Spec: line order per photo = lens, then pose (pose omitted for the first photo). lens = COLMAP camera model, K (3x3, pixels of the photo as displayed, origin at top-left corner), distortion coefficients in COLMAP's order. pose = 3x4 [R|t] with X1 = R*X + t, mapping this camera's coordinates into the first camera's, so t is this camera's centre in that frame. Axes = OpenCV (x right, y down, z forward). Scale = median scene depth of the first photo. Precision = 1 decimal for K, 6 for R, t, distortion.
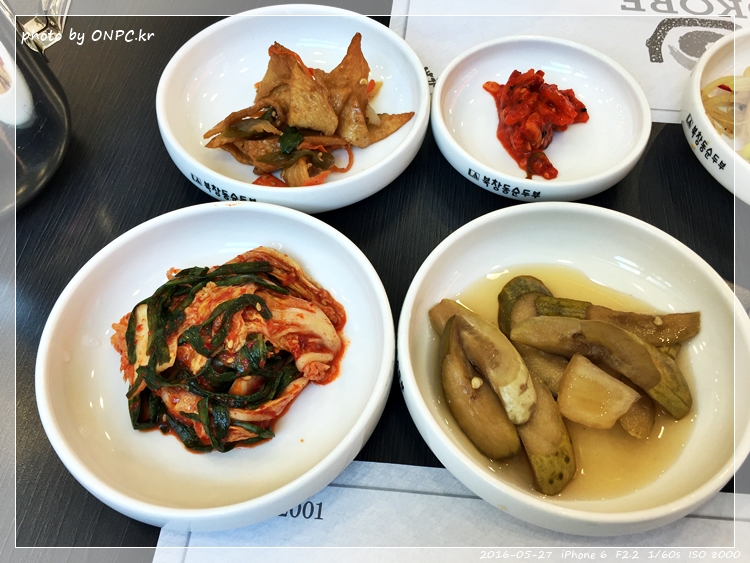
lens RADIAL K [[614.9, 0, 375.0], [0, 614.9, 281.5], [0, 0, 1]] dist [0.086260, -0.126564]
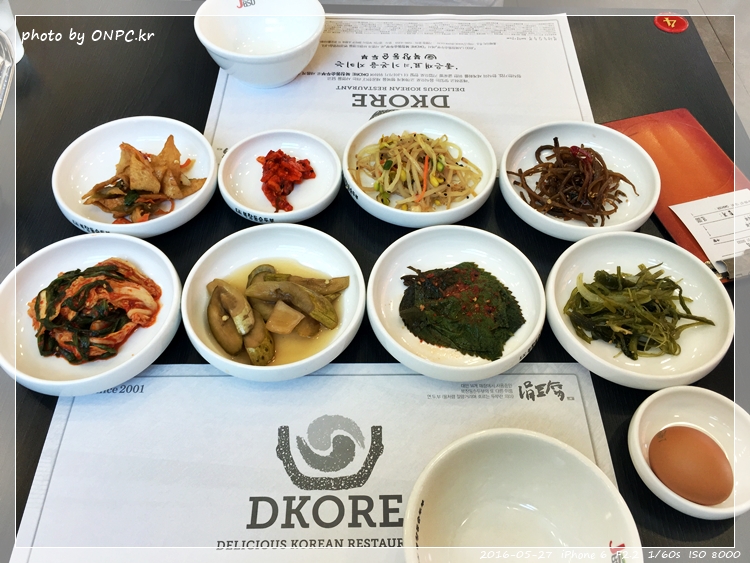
lens RADIAL K [[614.9, 0, 375.0], [0, 614.9, 281.5], [0, 0, 1]] dist [0.086260, -0.126564]
pose [[0.995414, -0.067523, 0.067768, 0.474001], [0.071616, 0.995632, -0.059904, 0.186902], [-0.063427, 0.064482, 0.995901, -0.896923]]
